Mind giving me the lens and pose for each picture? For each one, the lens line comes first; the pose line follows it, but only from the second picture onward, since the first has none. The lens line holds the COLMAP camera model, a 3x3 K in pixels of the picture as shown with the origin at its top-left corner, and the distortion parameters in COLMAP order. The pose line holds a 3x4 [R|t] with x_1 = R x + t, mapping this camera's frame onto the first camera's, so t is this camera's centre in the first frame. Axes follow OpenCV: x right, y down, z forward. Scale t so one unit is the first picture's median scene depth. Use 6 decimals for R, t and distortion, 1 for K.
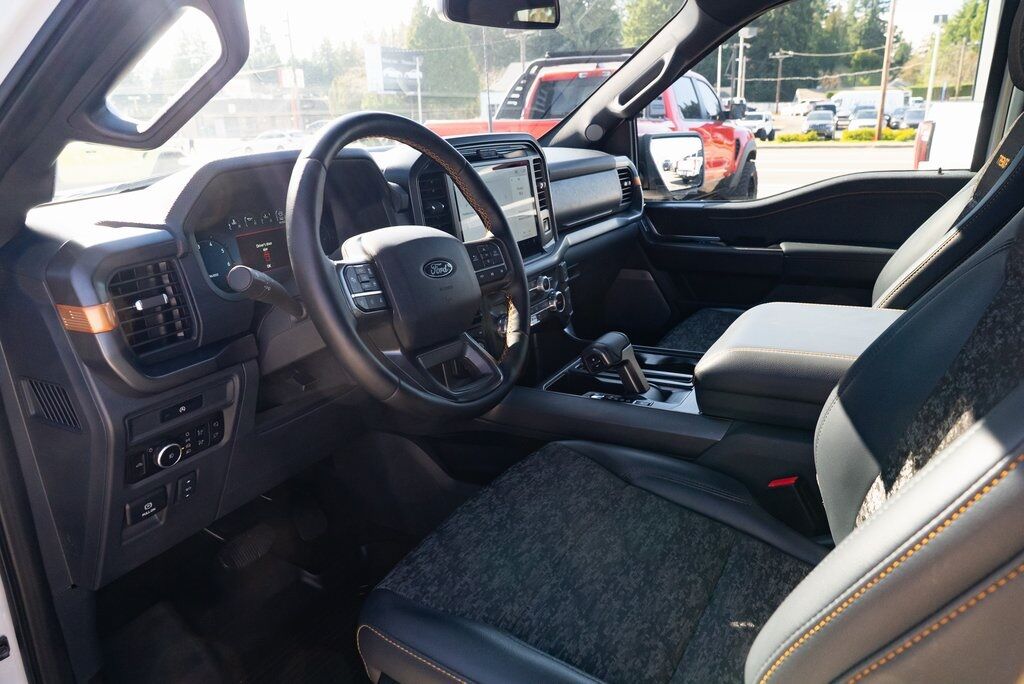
lens RADIAL K [[694.4, 0, 516.5], [0, 694.4, 342.5], [0, 0, 1]] dist [-0.038240, 0.020837]
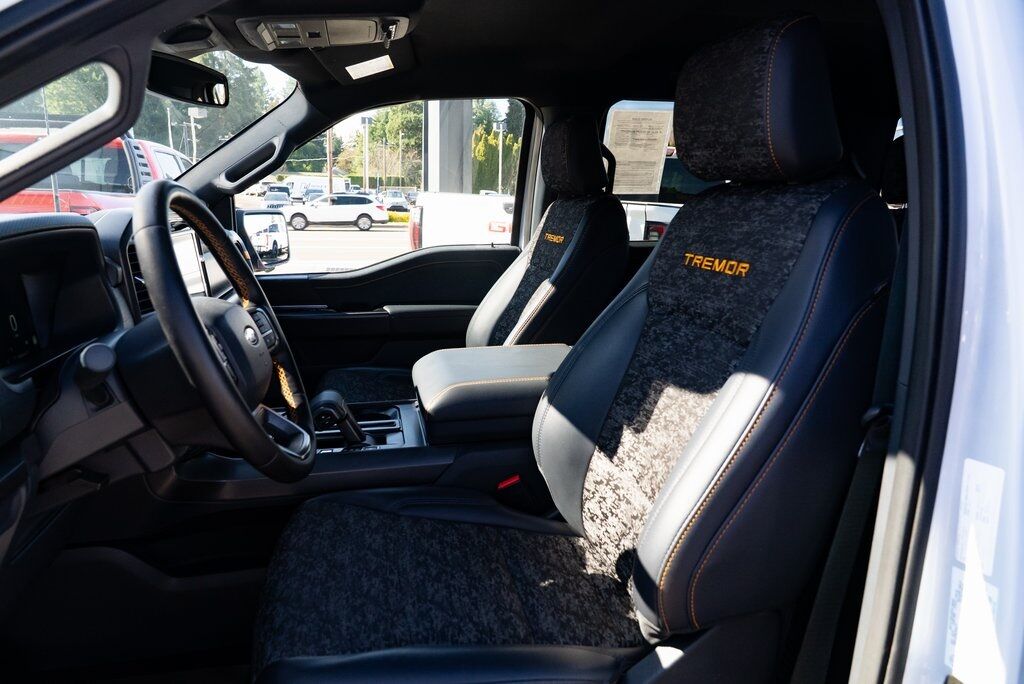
lens RADIAL K [[694.4, 0, 516.5], [0, 694.4, 342.5], [0, 0, 1]] dist [-0.038240, 0.020837]
pose [[0.740664, -0.086229, 0.666319, -0.390194], [0.157709, 0.986335, -0.047663, 0.010042], [-0.653104, 0.140386, 0.744142, -0.001330]]
